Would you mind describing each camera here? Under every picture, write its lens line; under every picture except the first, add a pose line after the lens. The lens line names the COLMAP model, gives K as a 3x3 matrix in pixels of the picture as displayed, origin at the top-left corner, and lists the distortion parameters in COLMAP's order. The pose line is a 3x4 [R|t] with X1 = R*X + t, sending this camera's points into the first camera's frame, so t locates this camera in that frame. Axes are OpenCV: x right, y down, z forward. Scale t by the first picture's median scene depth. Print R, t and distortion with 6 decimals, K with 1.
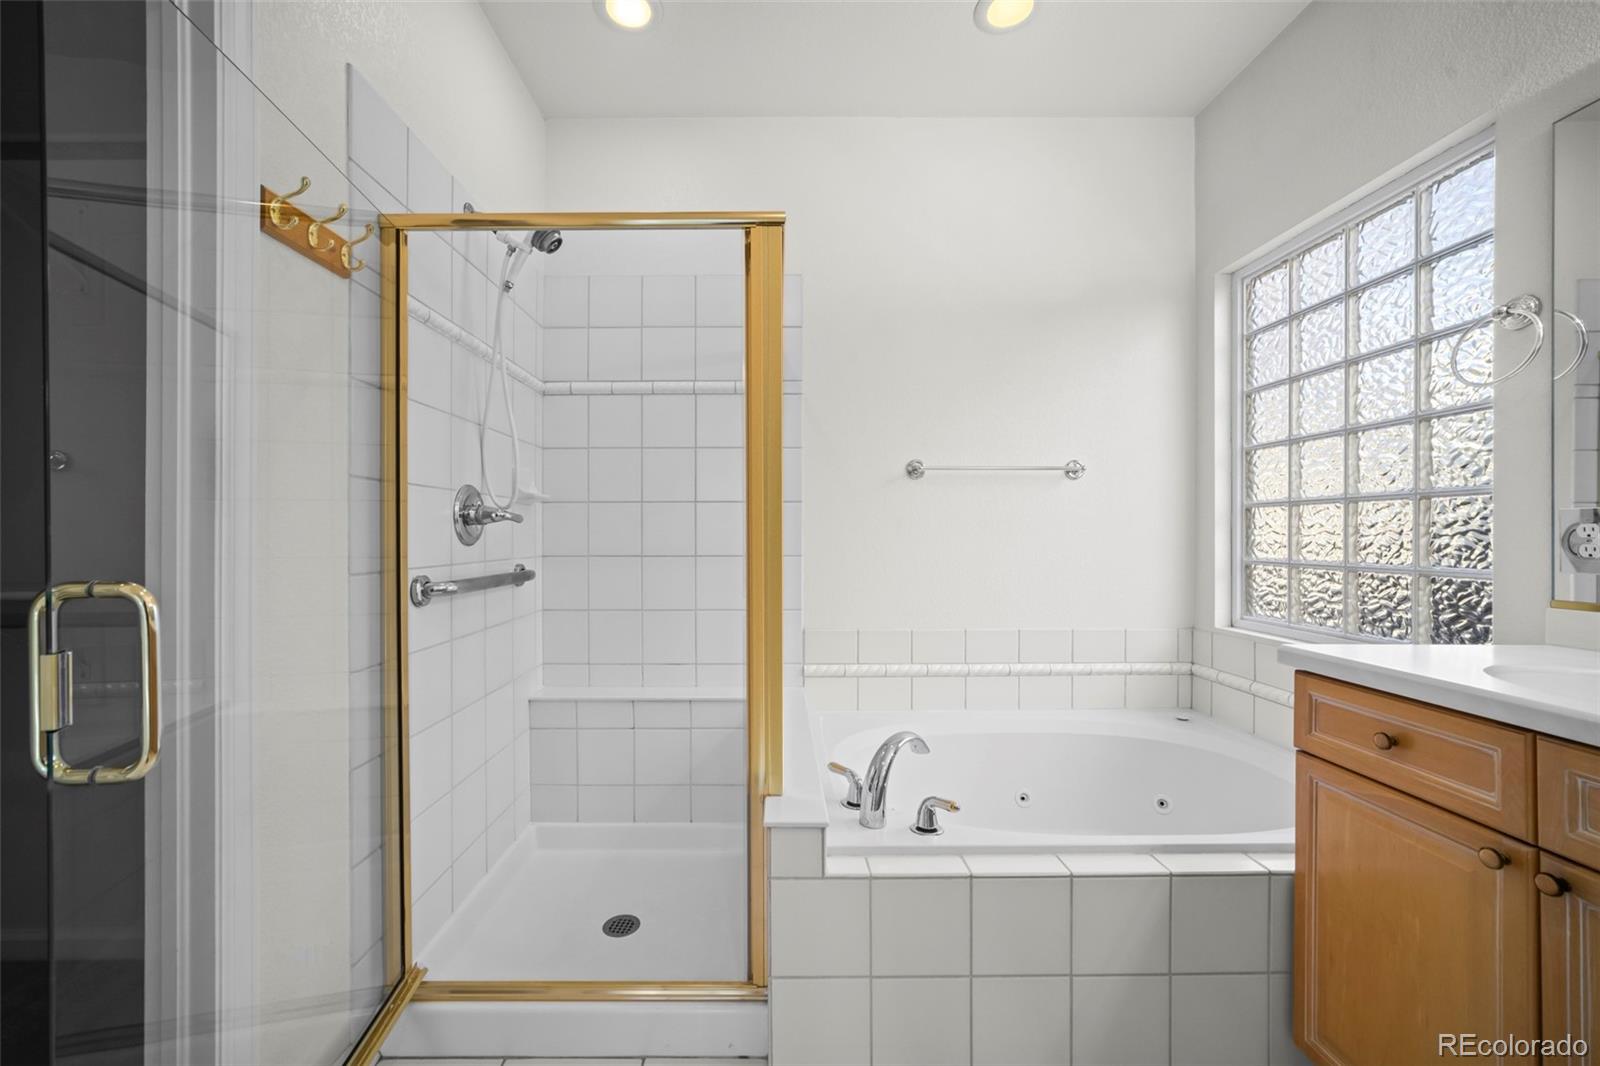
lens RADIAL K [[597.7, 0, 793.7], [0, 597.7, 535.8], [0, 0, 1]] dist [-0.010925, 0.001466]
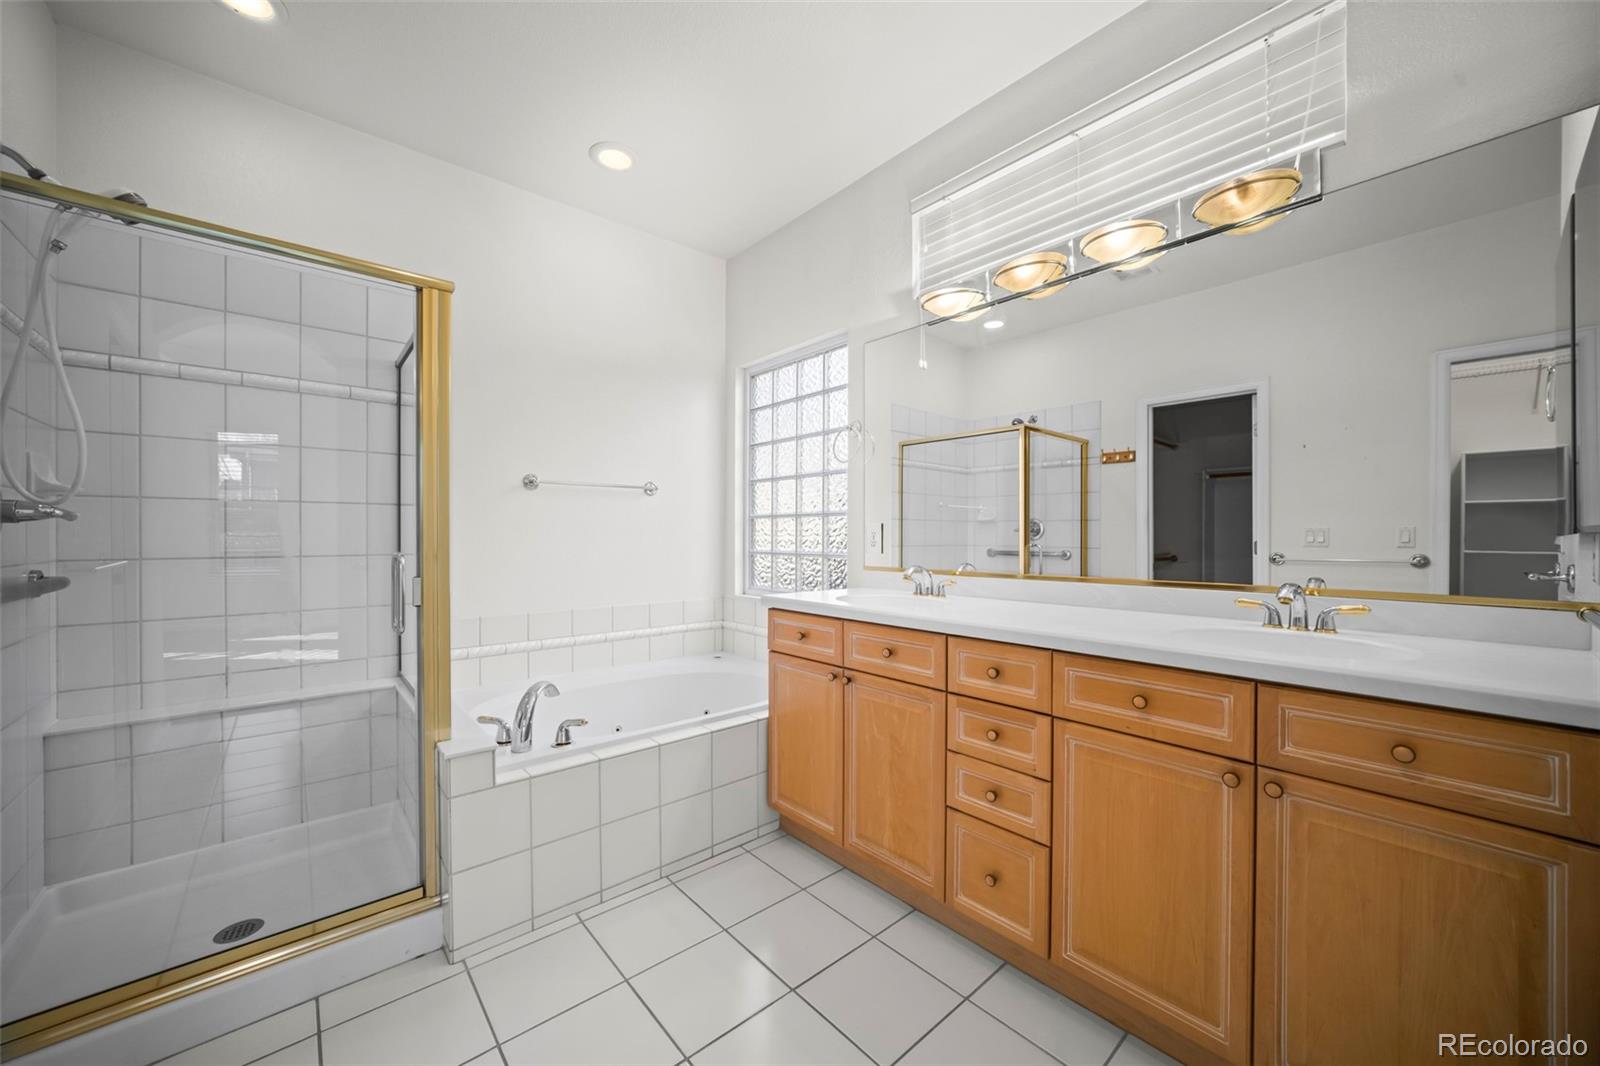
lens RADIAL K [[597.7, 0, 799.3], [0, 597.7, 535.5], [0, 0, 1]] dist [-0.010925, 0.001466]
pose [[0.755096, 0.001240, 0.655613, -0.250402], [0.000150, 0.999998, -0.002064, 0.002149], [-0.655614, 0.001656, 0.755095, -0.385674]]
